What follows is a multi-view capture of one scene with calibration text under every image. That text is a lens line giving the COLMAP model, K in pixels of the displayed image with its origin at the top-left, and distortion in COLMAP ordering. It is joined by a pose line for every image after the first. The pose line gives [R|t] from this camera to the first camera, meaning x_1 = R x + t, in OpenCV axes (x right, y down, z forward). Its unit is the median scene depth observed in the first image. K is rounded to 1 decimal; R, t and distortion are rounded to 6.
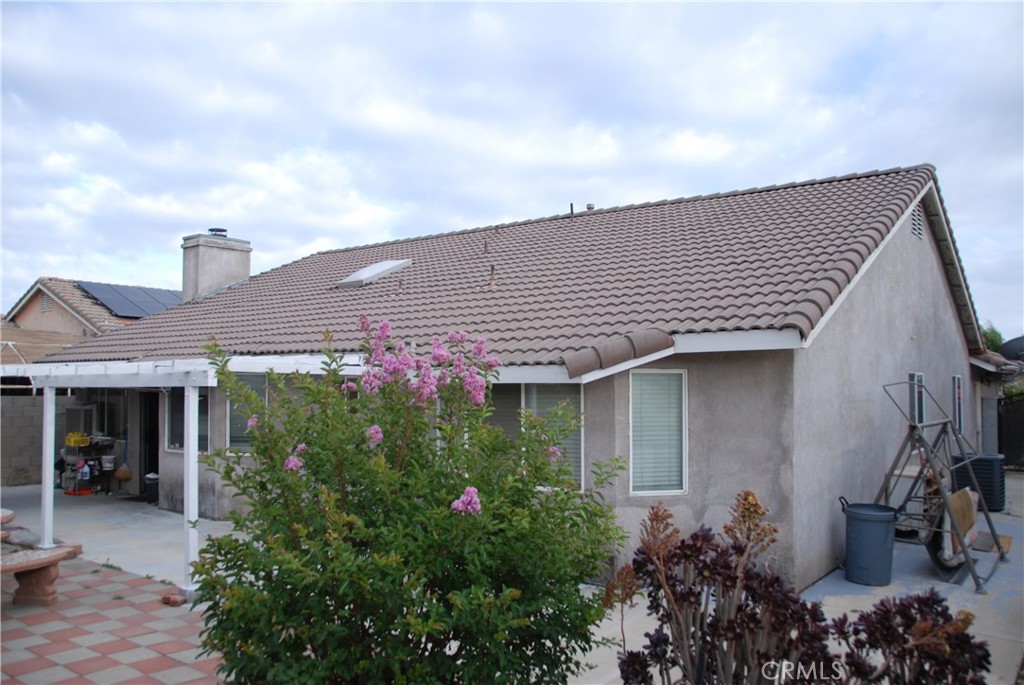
lens RADIAL K [[844.9, 0, 512.0], [0, 844.9, 342.5], [0, 0, 1]] dist [-0.152532, 0.142082]
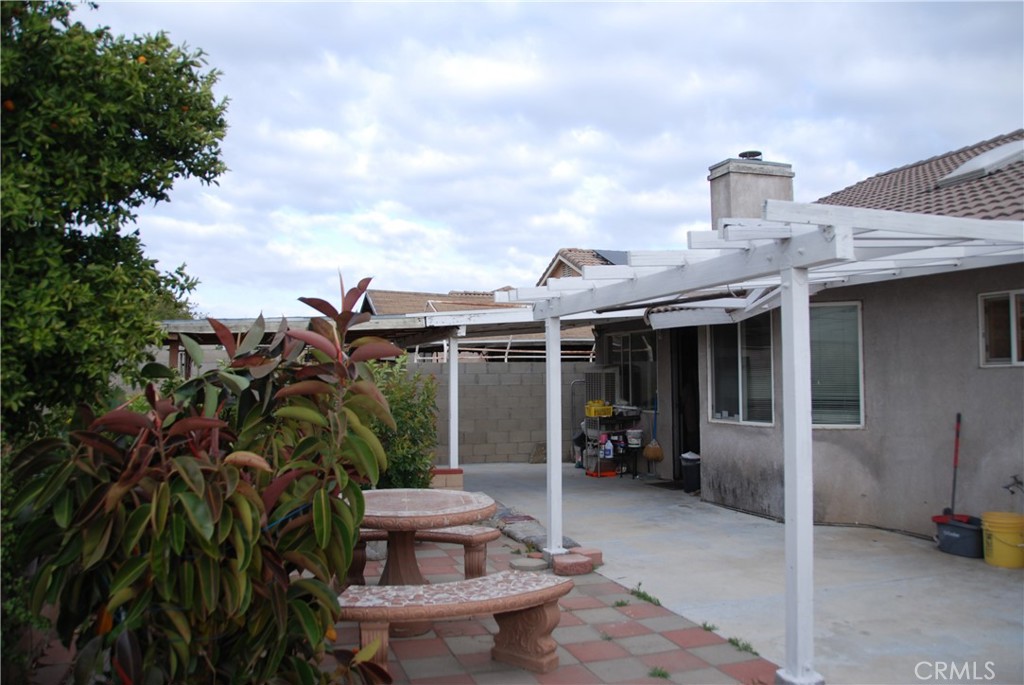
lens RADIAL K [[844.9, 0, 512.0], [0, 844.9, 342.5], [0, 0, 1]] dist [-0.152532, 0.142082]
pose [[0.827363, -0.029344, -0.560900, -0.184879], [0.038081, 0.999267, 0.003895, 0.065347], [0.560375, -0.024583, 0.827874, 0.367278]]
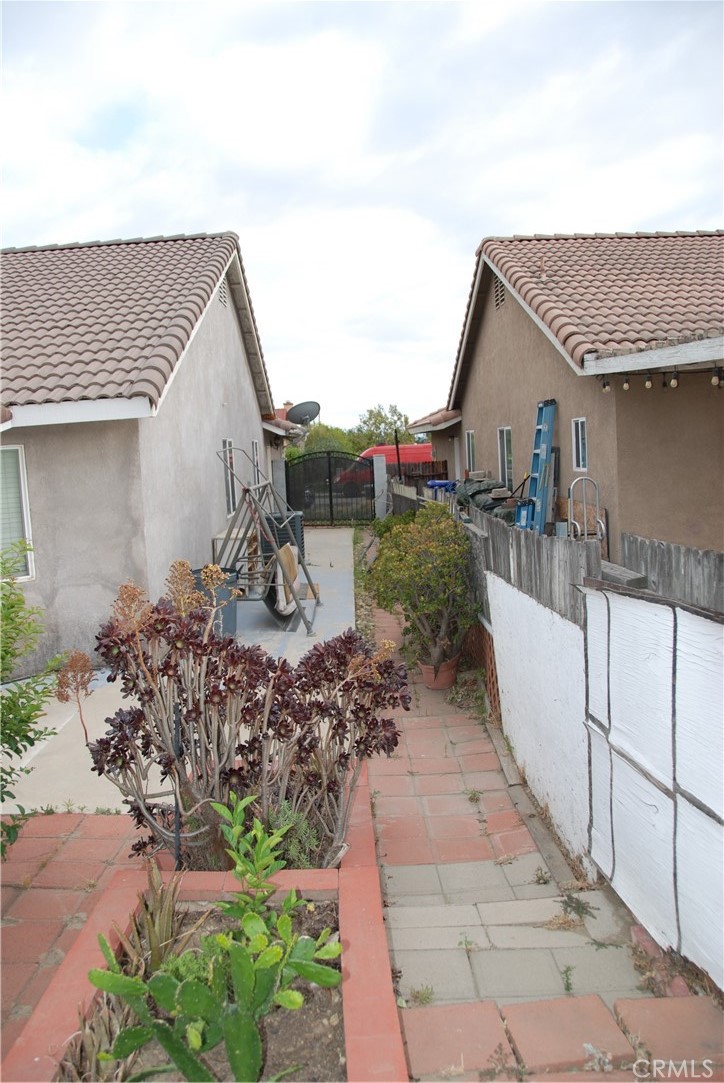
lens RADIAL K [[893.6, 0, 362.0], [0, 893.6, 541.5], [0, 0, 1]] dist [-0.152532, 0.142082]
pose [[0.784616, -0.106501, 0.610766, -0.075087], [0.017799, 0.988599, 0.149520, 0.000464], [-0.619727, -0.106444, 0.777566, 0.017572]]
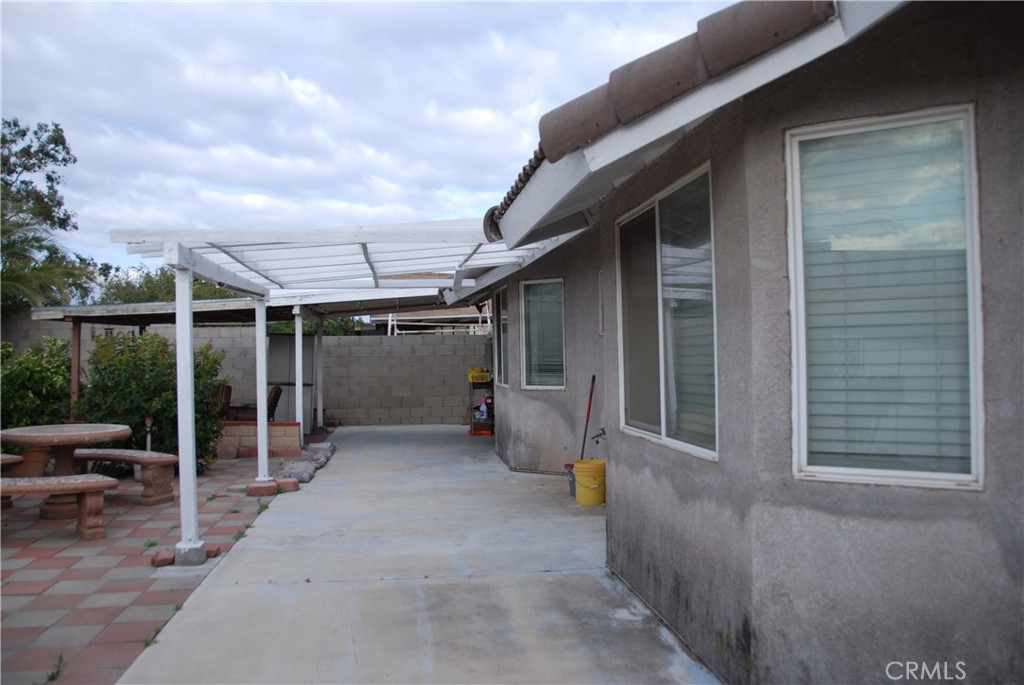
lens RADIAL K [[844.9, 0, 512.0], [0, 844.9, 342.5], [0, 0, 1]] dist [-0.152532, 0.142082]
pose [[0.698376, -0.020030, -0.715450, 0.243653], [0.054666, 0.998181, 0.025416, 0.084513], [0.713640, -0.056861, 0.698201, 0.515831]]
